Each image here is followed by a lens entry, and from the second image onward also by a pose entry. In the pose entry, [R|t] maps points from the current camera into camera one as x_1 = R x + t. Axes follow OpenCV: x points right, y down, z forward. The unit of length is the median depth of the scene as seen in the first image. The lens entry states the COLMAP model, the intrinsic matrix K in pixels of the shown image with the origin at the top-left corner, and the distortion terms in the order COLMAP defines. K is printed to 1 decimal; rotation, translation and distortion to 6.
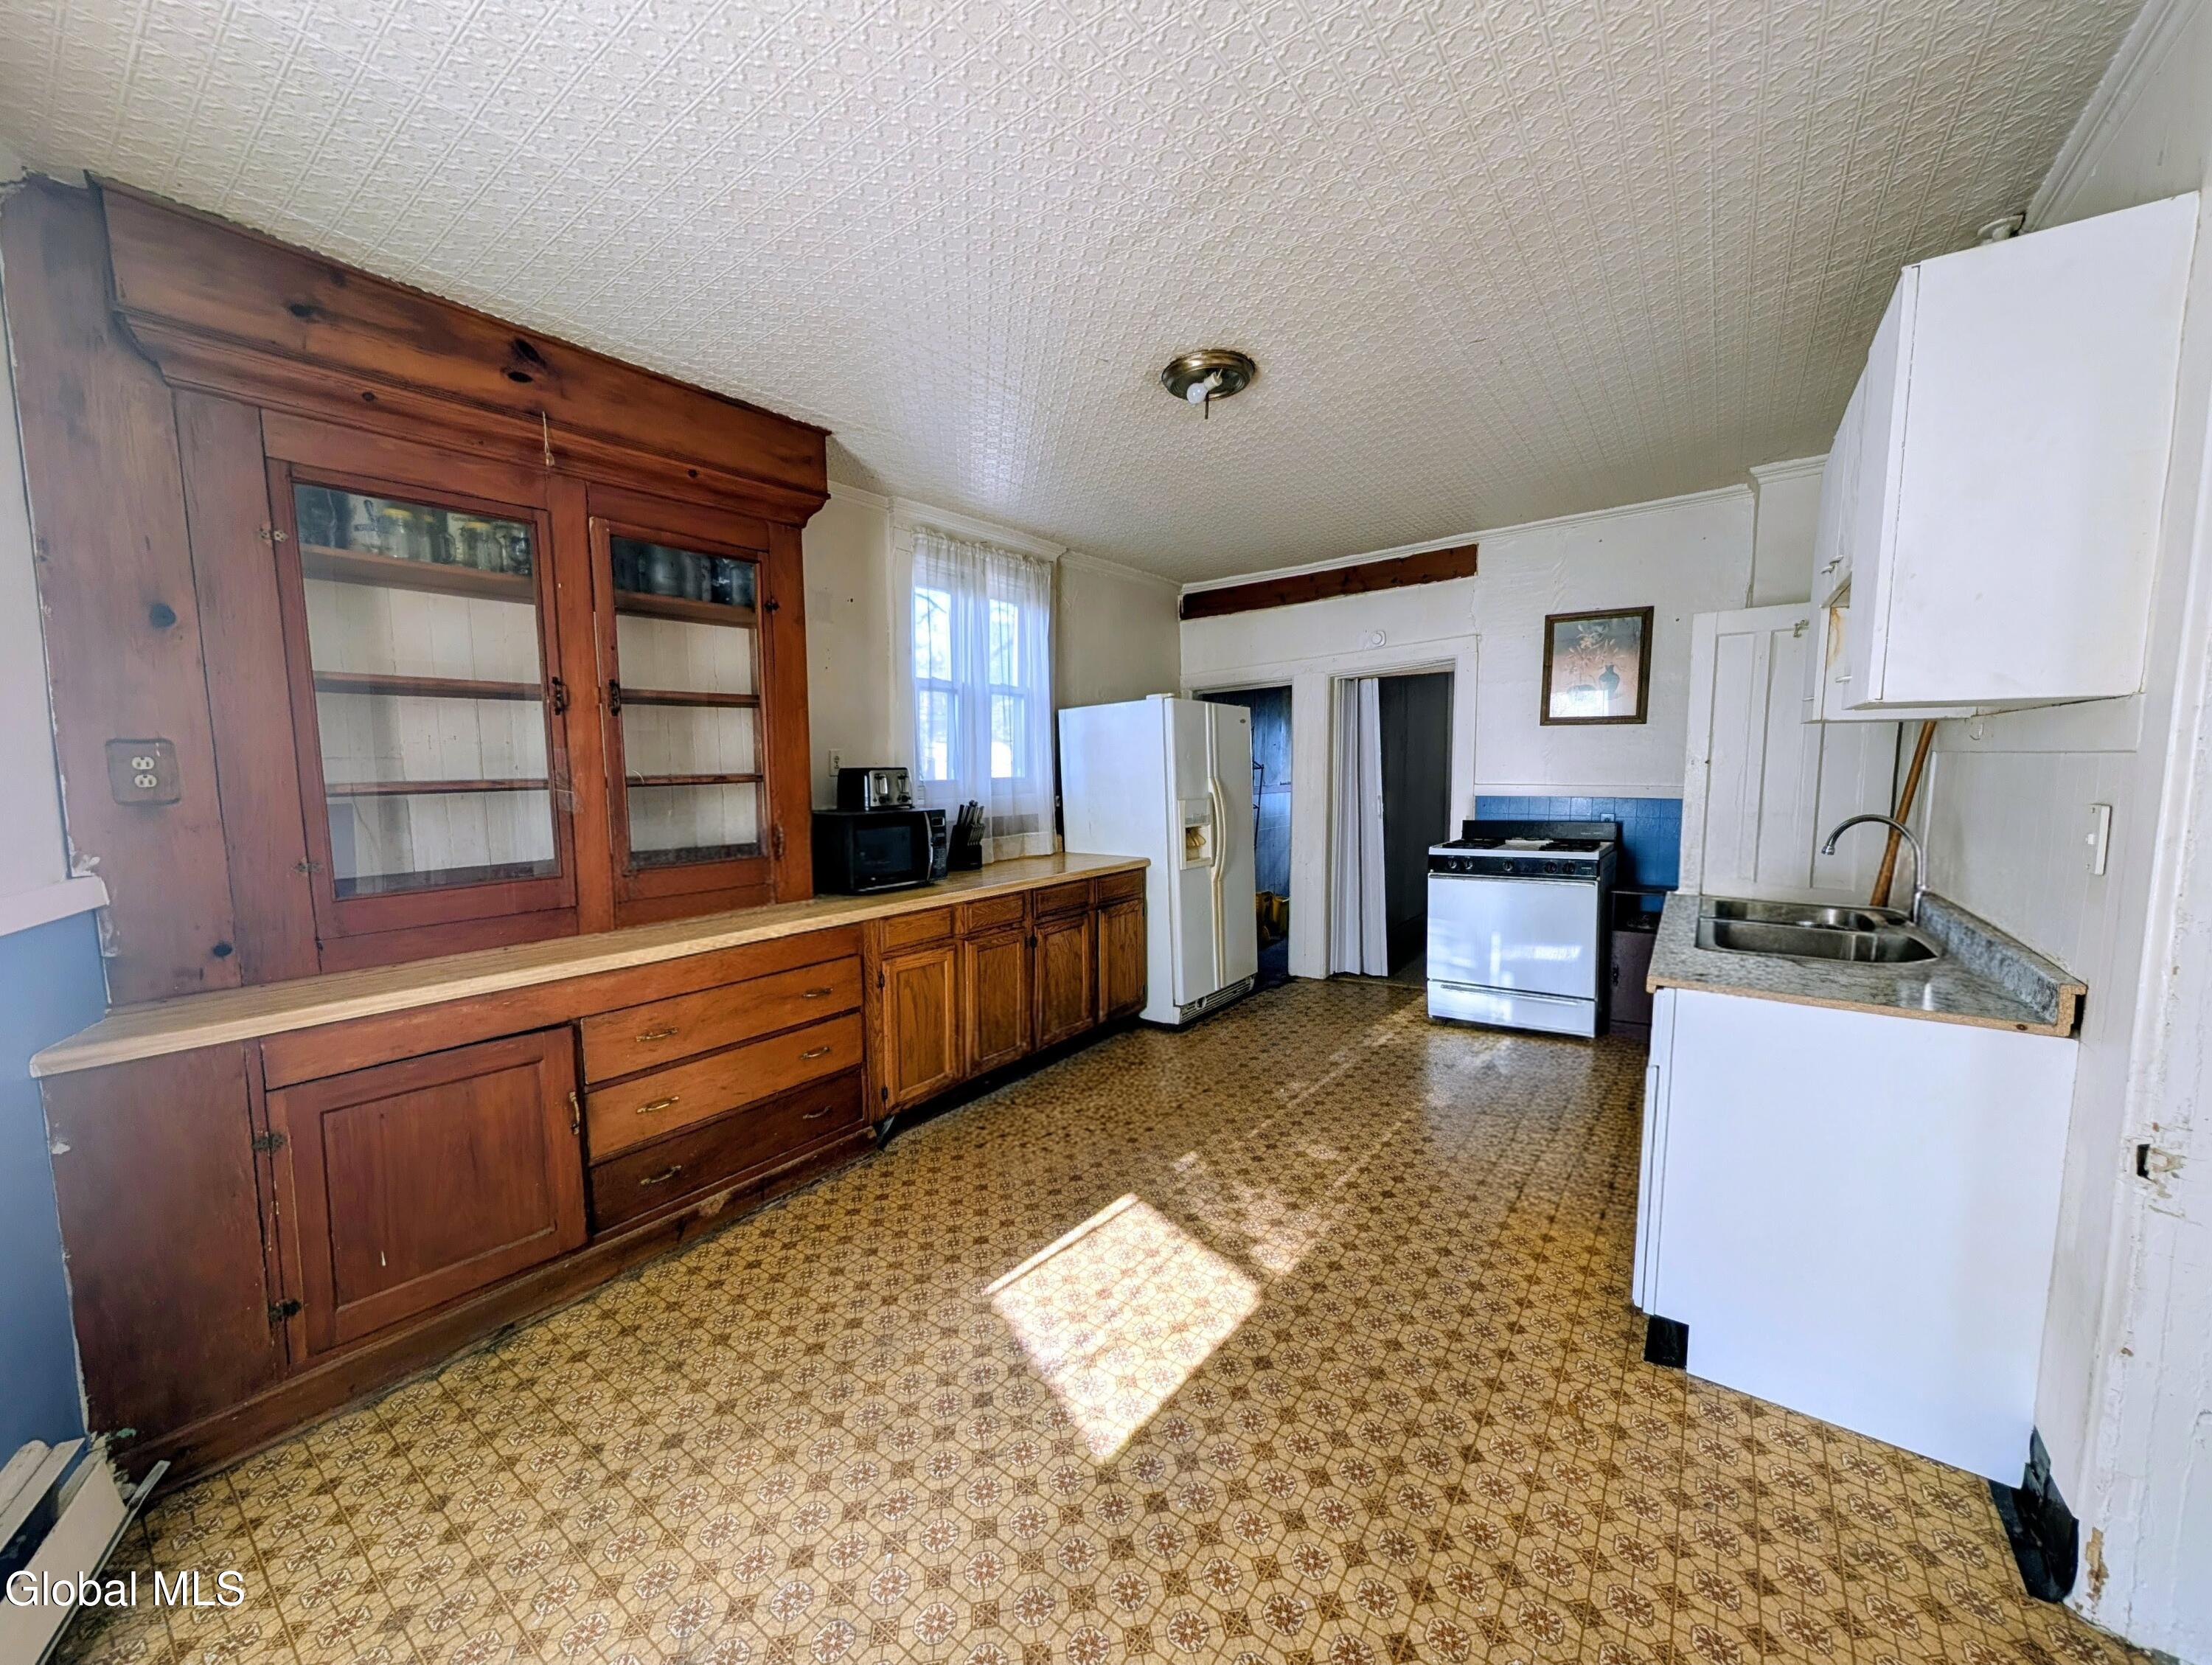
lens RADIAL K [[877.7, 0, 1106.0], [0, 877.7, 832.5], [0, 0, 1]] dist [-0.002383, 0.000440]
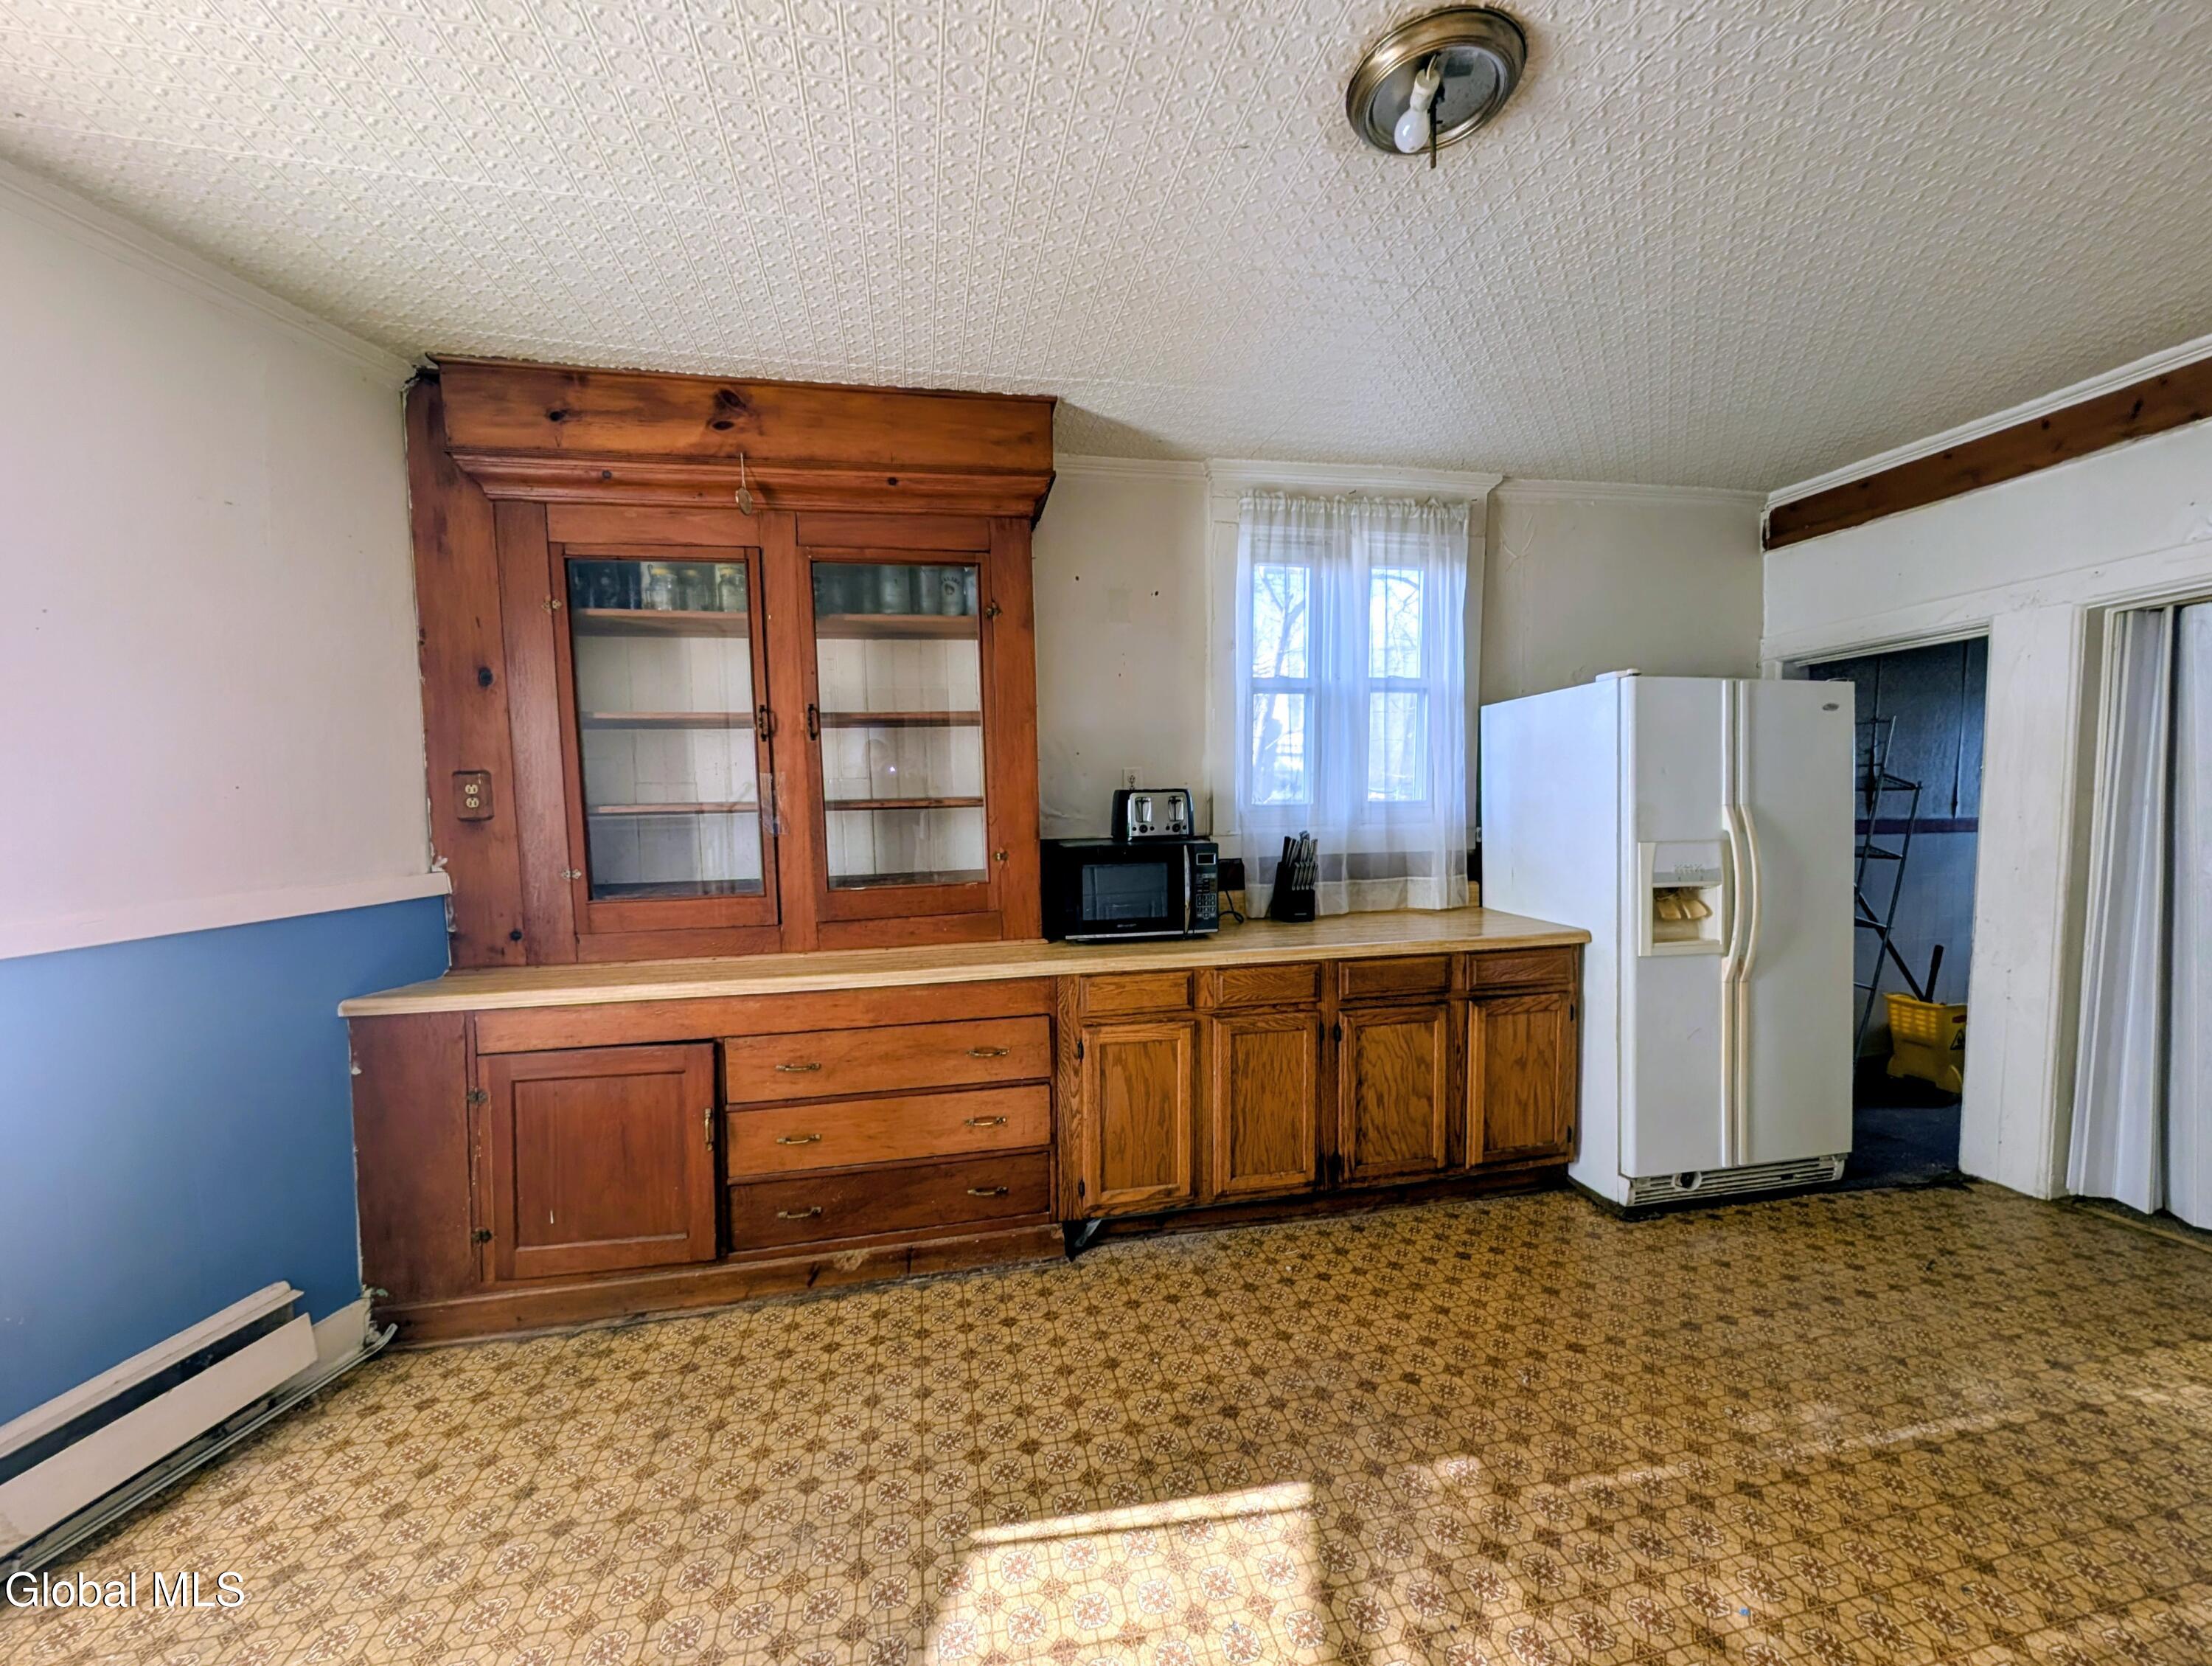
lens RADIAL K [[877.8, 0, 1106.0], [0, 877.8, 833.0], [0, 0, 1]] dist [-0.002383, 0.000440]
pose [[0.733173, 0.038006, -0.678979, 0.309483], [-0.047738, 0.998850, 0.004362, -0.038868], [0.678364, 0.029215, 0.734145, 0.409379]]
